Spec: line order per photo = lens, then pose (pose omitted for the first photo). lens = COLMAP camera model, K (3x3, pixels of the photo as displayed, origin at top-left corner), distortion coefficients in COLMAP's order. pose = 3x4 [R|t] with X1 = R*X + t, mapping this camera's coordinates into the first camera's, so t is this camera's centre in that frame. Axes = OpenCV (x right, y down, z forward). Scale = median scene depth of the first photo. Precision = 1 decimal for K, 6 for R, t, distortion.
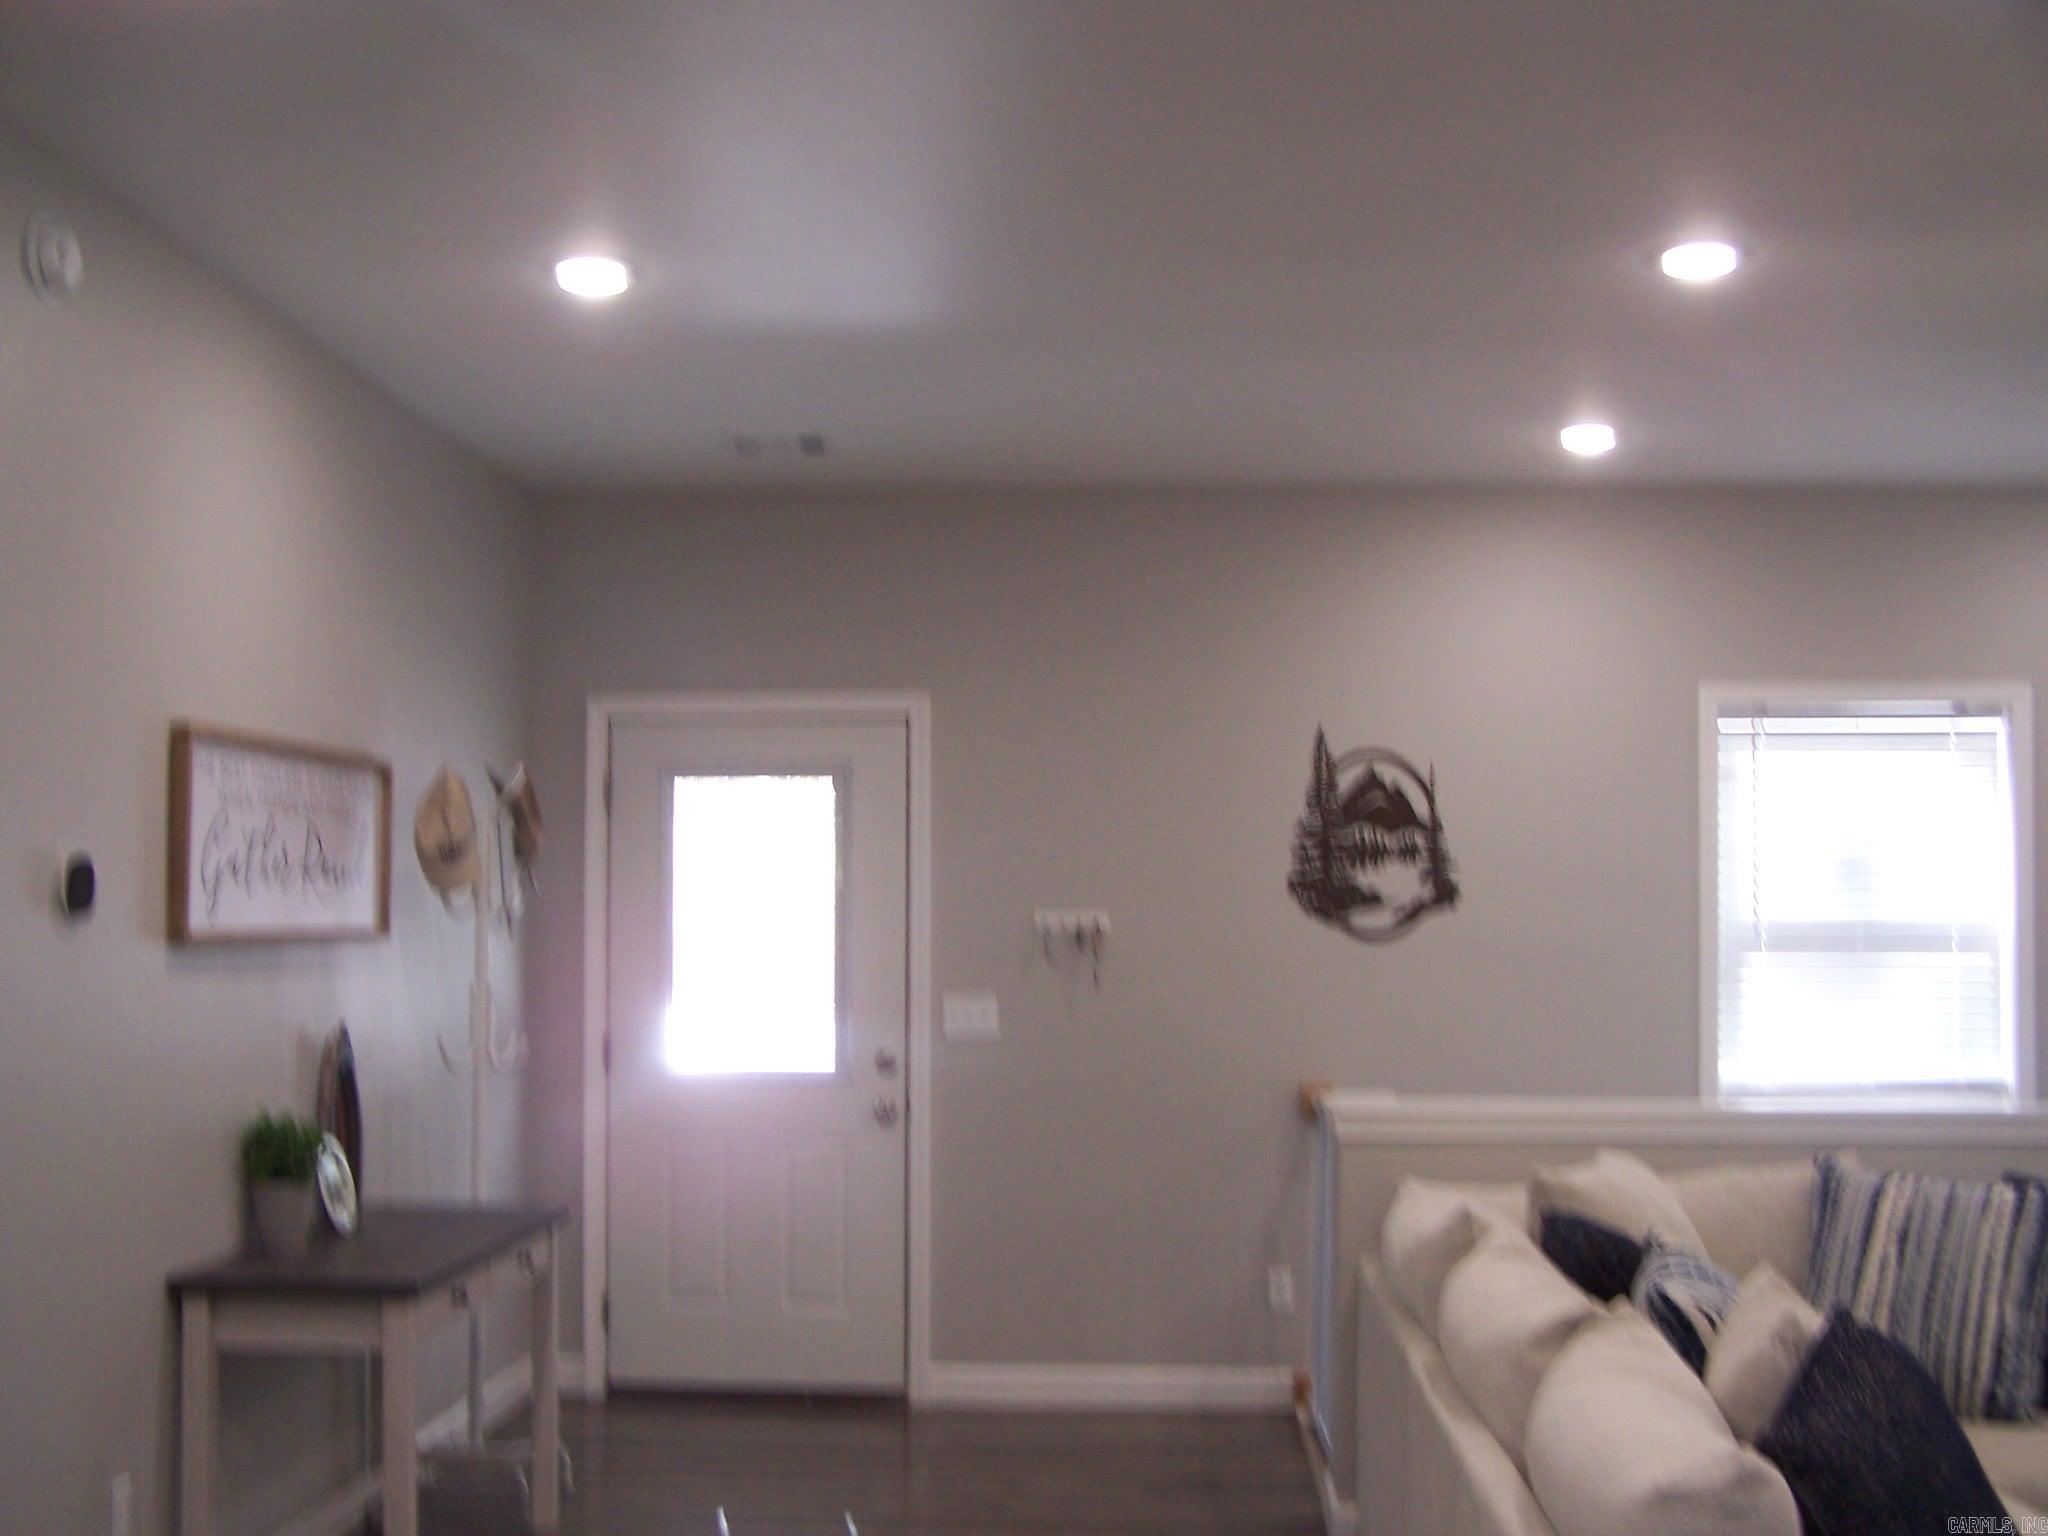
lens RADIAL K [[2429.7, 0, 1024.0], [0, 2429.7, 768.0], [0, 0, 1]] dist [-0.152368, 0.369762]
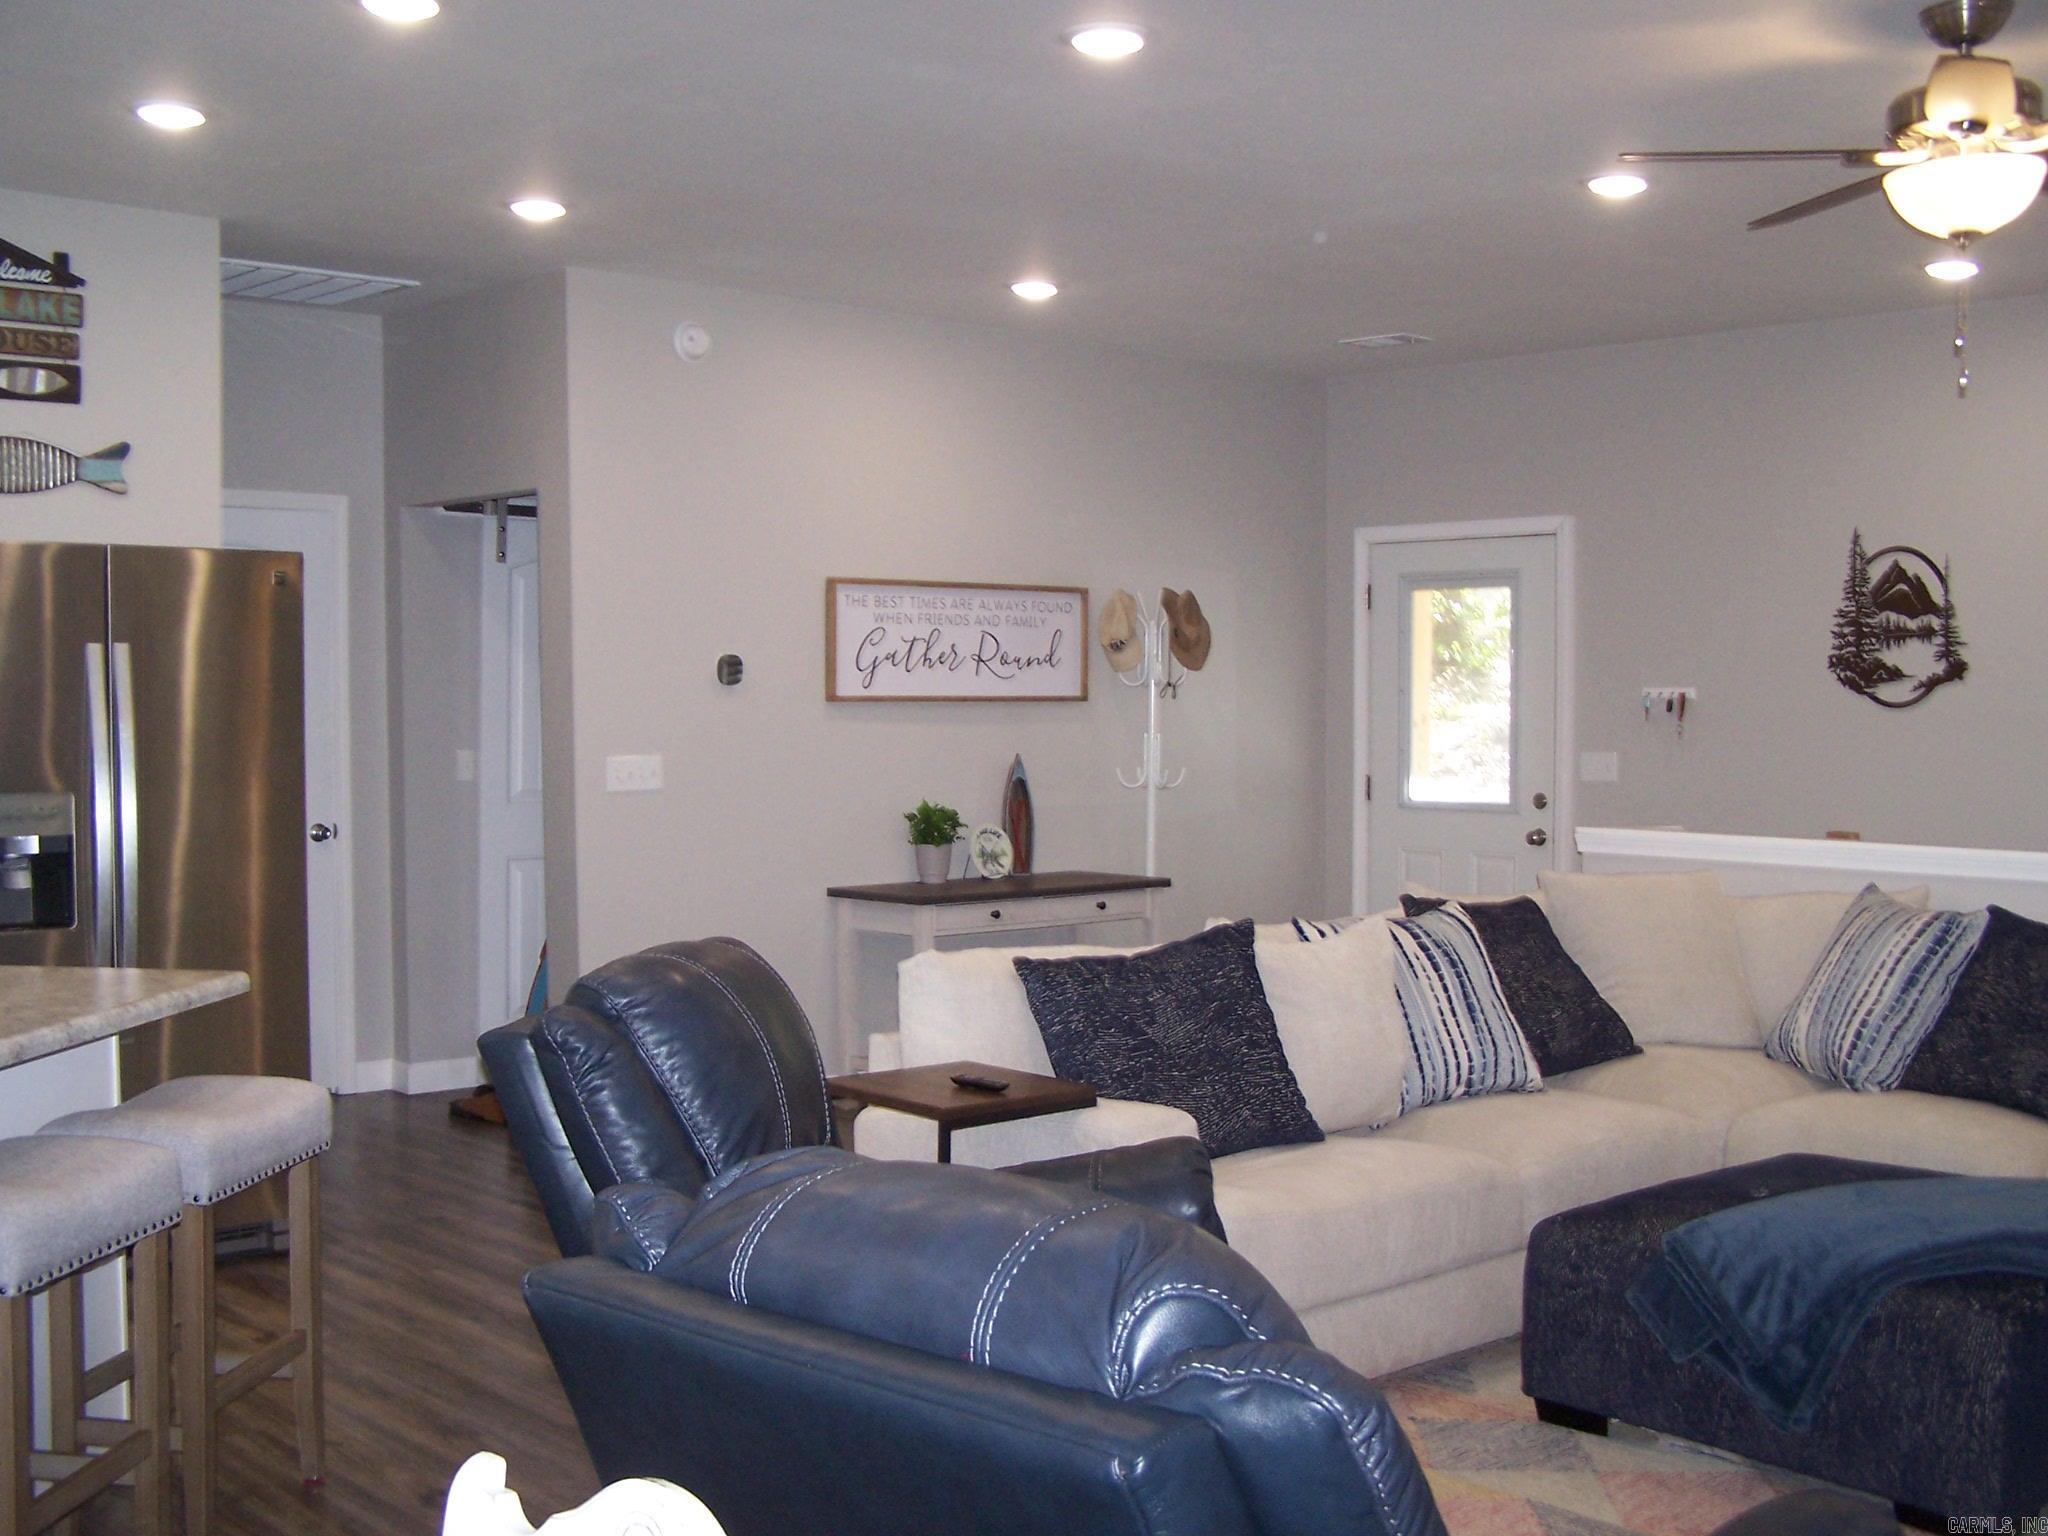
lens RADIAL K [[2429.7, 0, 1024.0], [0, 2429.7, 768.0], [0, 0, 1]] dist [-0.152368, 0.369762]
pose [[0.723694, 0.023250, -0.689729, 0.687785], [0.036709, 0.996721, 0.072115, 0.000818], [0.689144, -0.077508, 0.720468, -0.129736]]
